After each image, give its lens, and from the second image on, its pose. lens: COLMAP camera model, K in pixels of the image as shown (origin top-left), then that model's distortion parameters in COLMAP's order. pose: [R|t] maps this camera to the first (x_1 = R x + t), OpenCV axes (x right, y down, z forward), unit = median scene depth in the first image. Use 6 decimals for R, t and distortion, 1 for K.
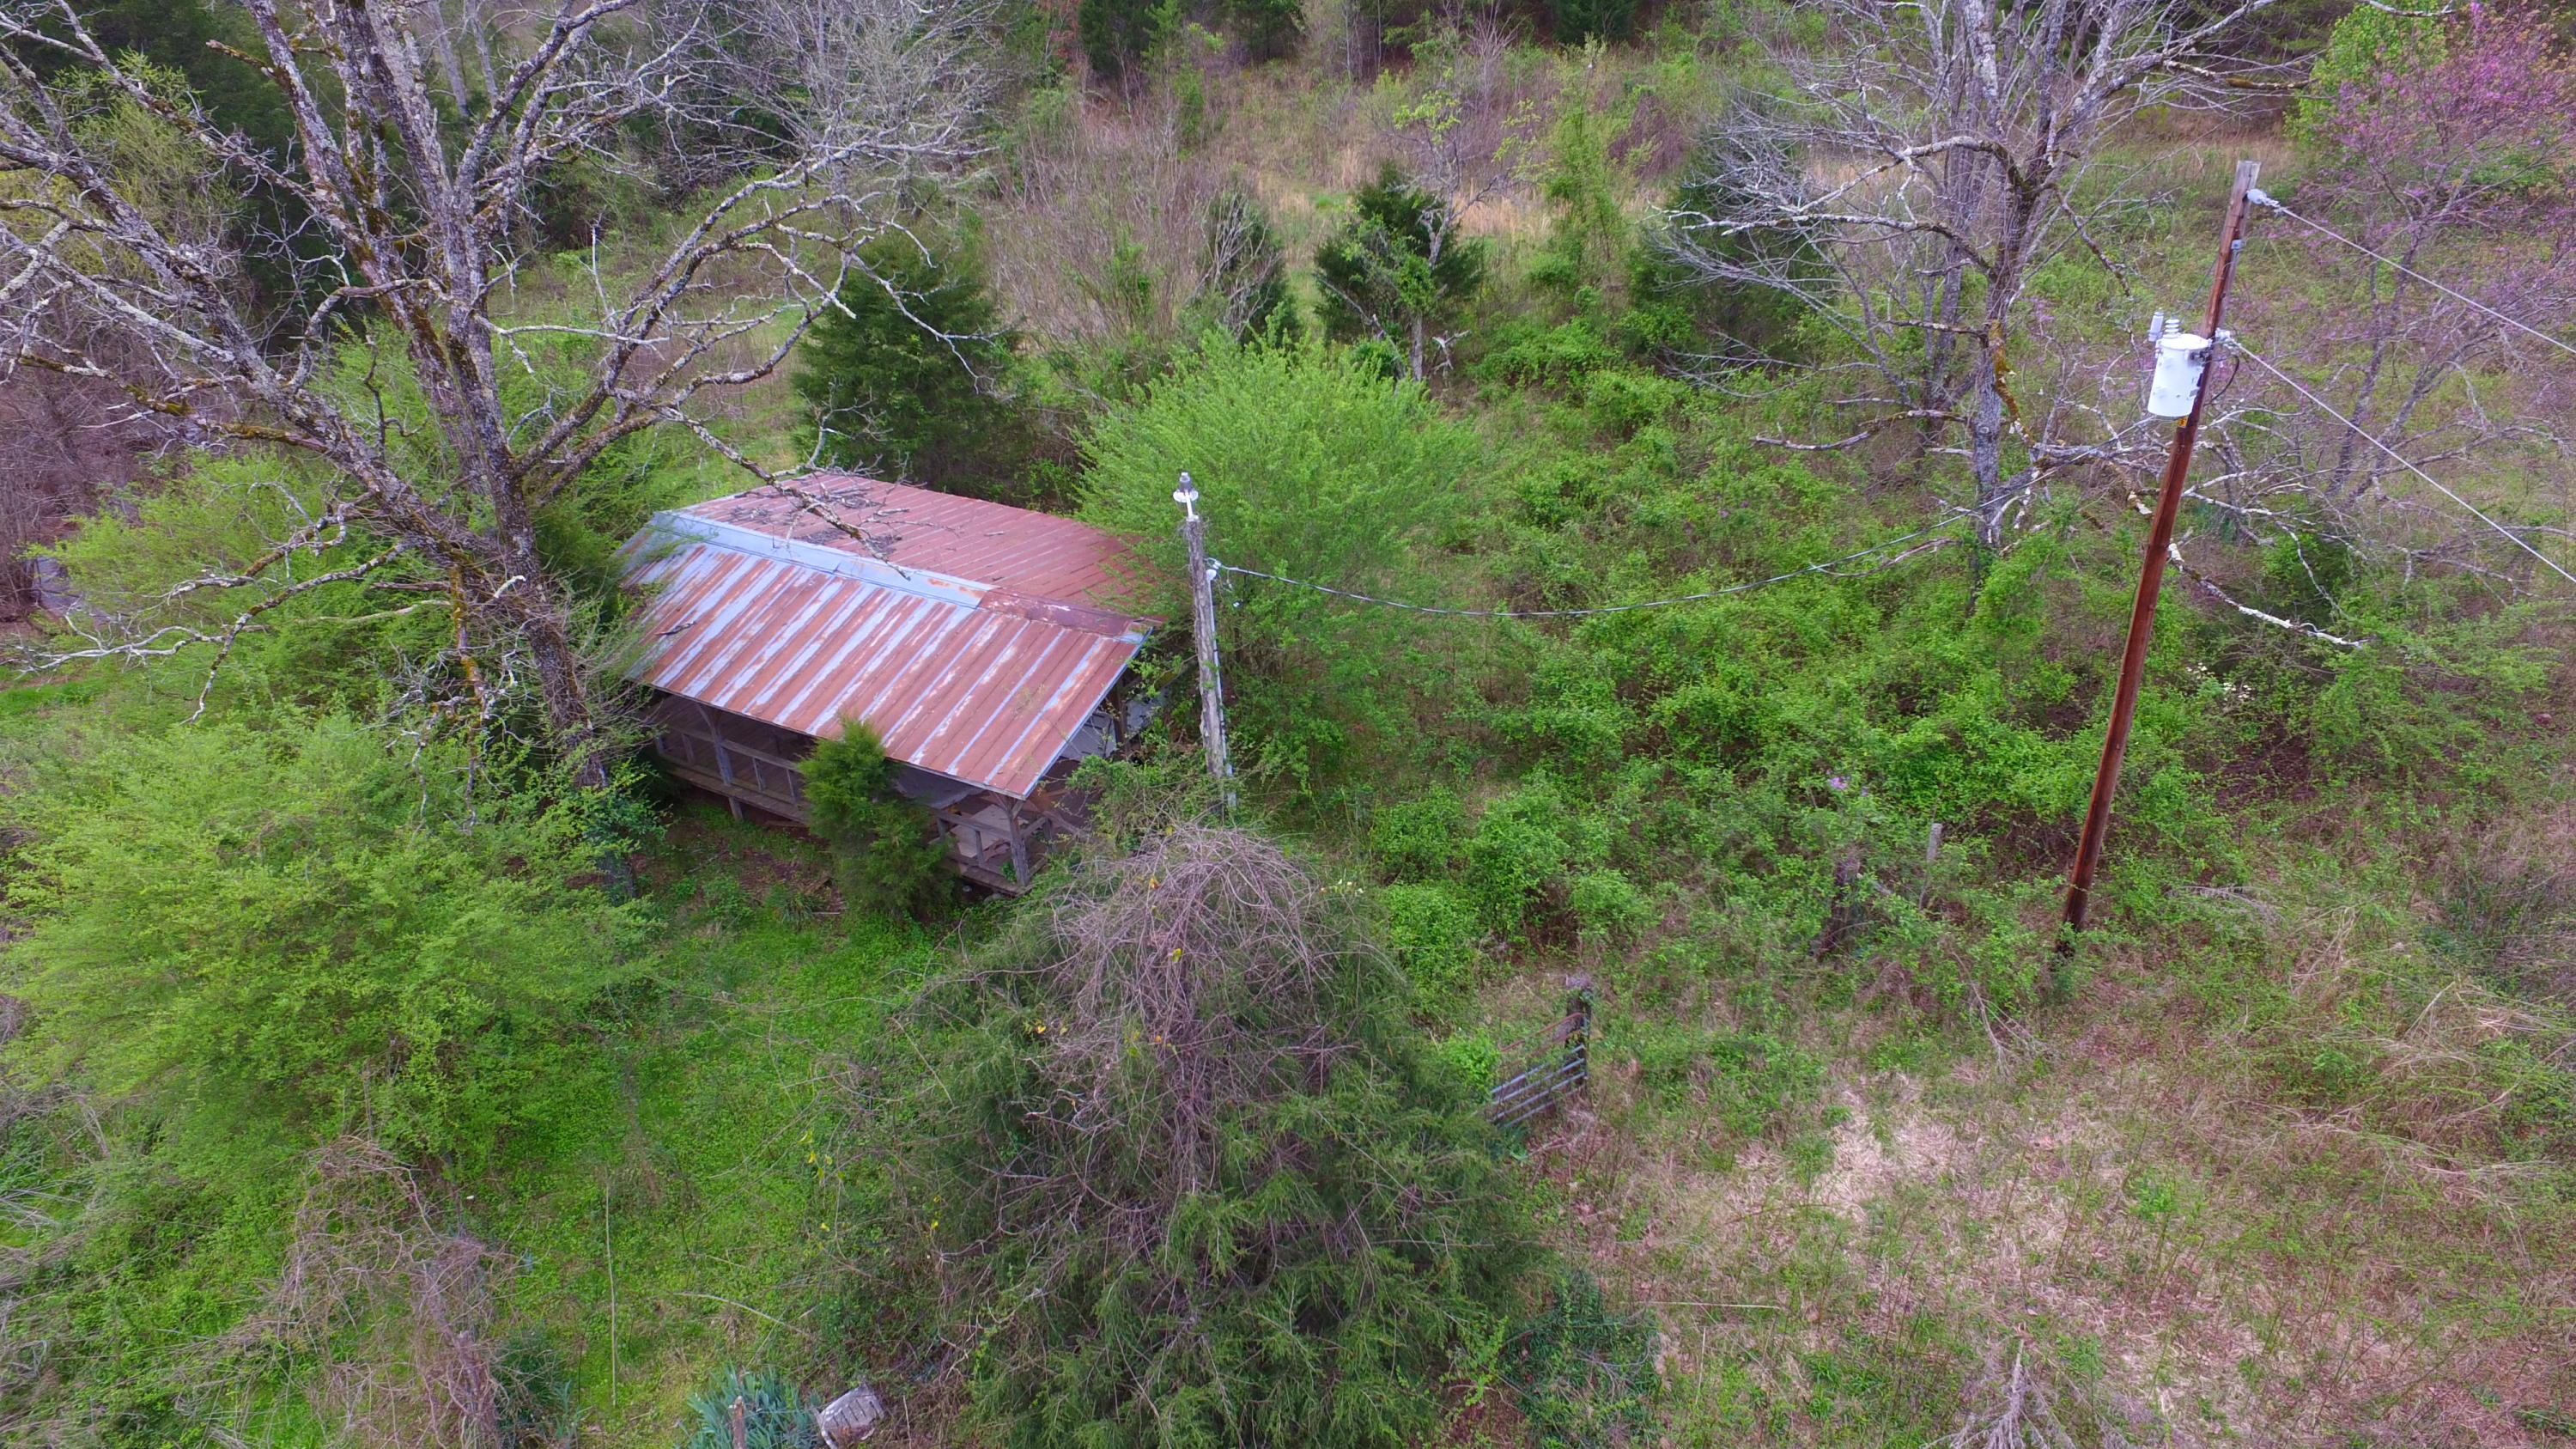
lens RADIAL K [[1500.7, 0, 1281.9], [0, 1500.7, 730.0], [0, 0, 1]] dist [-0.008178, 0.012320]
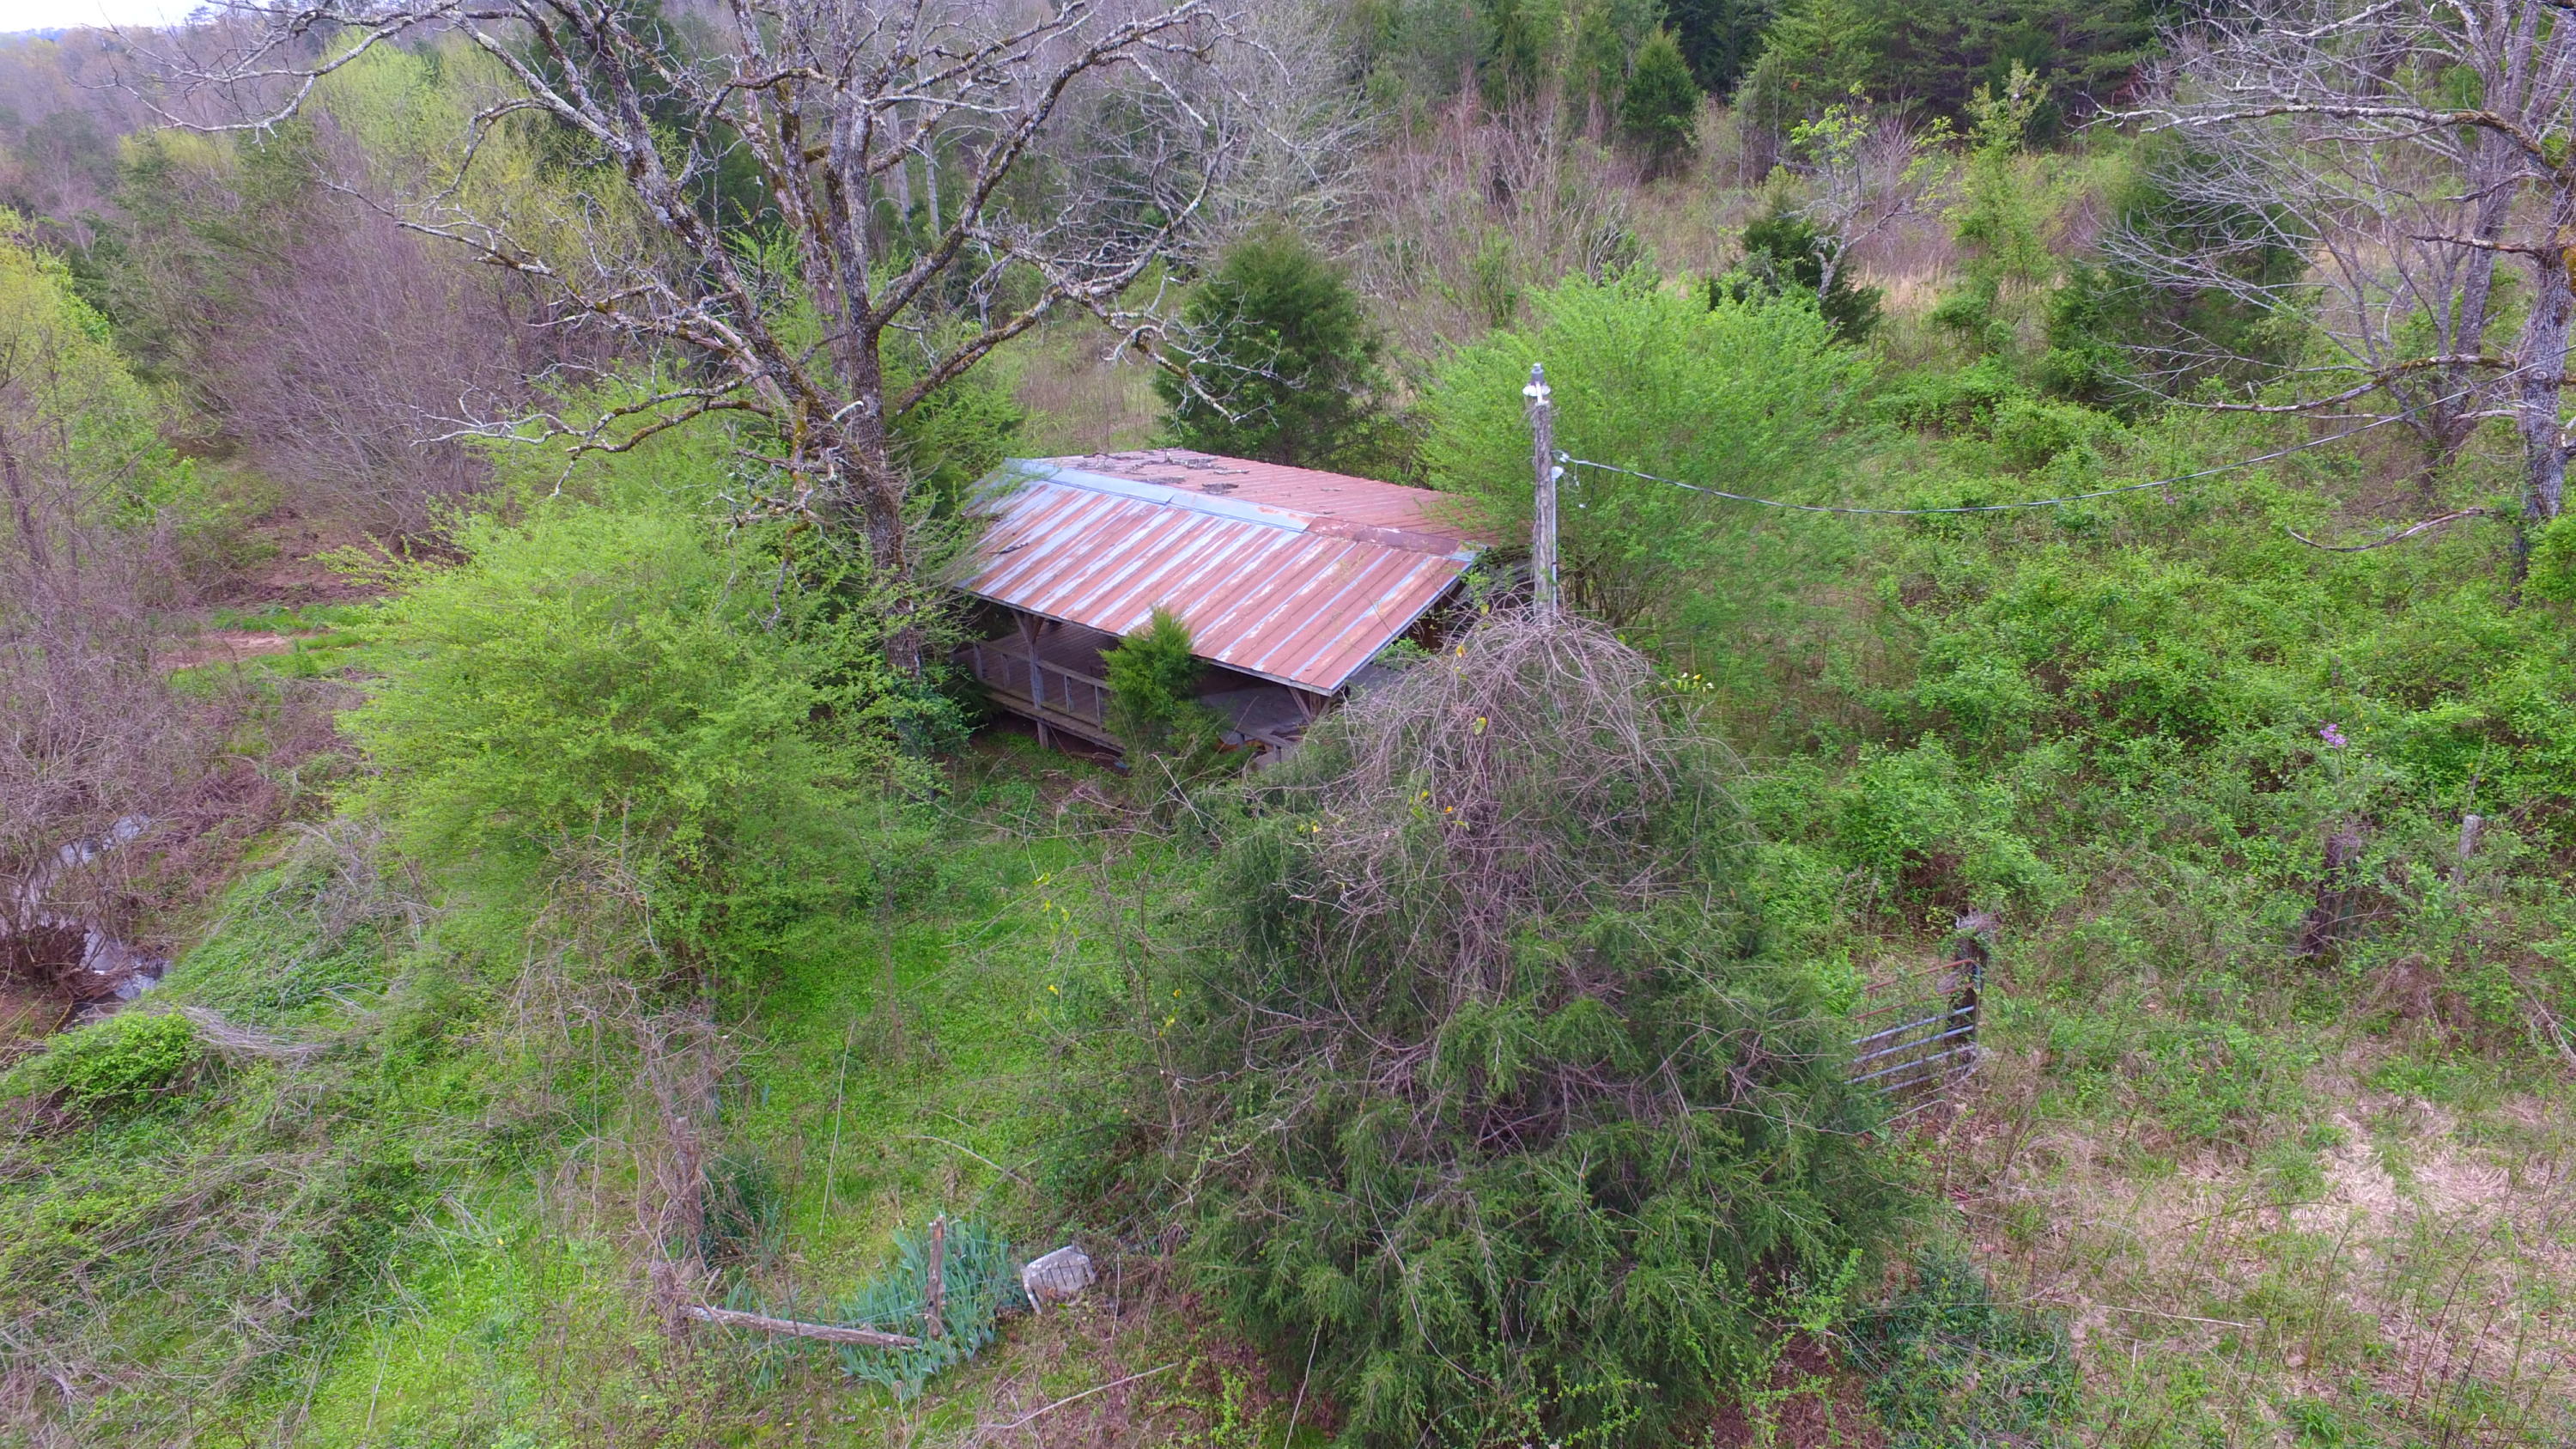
lens RADIAL K [[1500.7, 0, 1277.7], [0, 1500.7, 728.8], [0, 0, 1]] dist [-0.008178, 0.012320]
pose [[0.970611, 0.080102, -0.226932, 0.007280], [-0.106983, 0.988298, -0.108730, 0.165908], [0.215567, 0.129812, 0.967822, 0.102470]]
